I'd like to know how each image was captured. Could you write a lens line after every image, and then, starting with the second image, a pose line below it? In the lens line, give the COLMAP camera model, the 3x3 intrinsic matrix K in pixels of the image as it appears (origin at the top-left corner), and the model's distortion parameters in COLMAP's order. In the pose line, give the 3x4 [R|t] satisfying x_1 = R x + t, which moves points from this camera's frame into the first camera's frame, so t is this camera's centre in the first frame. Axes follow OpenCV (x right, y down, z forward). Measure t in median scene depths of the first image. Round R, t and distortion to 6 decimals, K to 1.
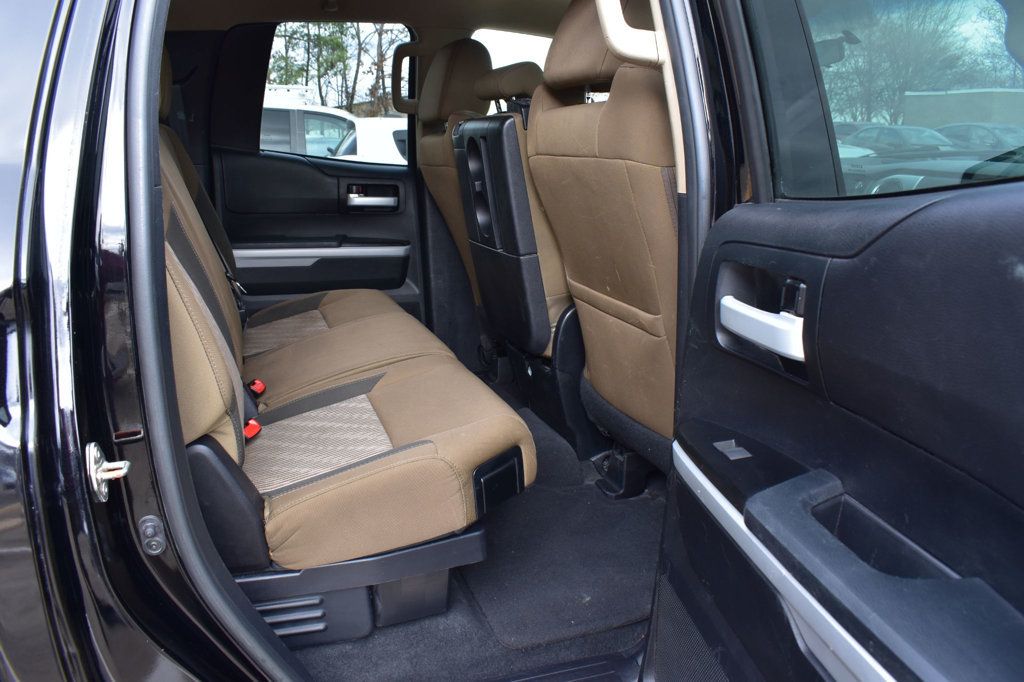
lens RADIAL K [[830.5, 0, 521.5], [0, 830.5, 342.4], [0, 0, 1]] dist [-0.097800, 0.026049]
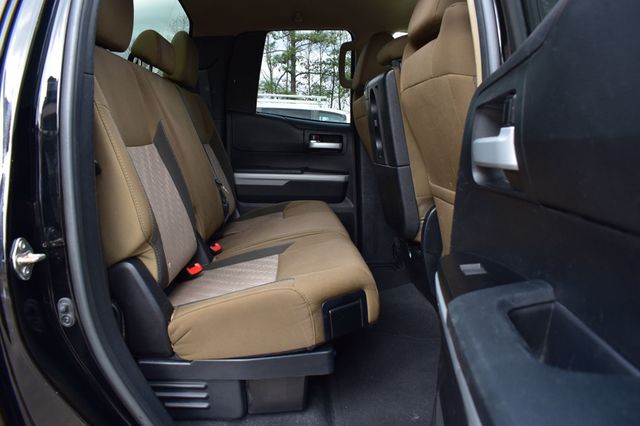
lens RADIAL K [[519.0, 0, 318.9], [0, 519.0, 212.7], [0, 0, 1]] dist [-0.097800, 0.026049]
pose [[0.959995, 0.035452, -0.277765, 0.122408], [-0.063312, 0.993746, -0.091983, 0.065137], [0.272767, 0.105889, 0.956235, 0.137357]]
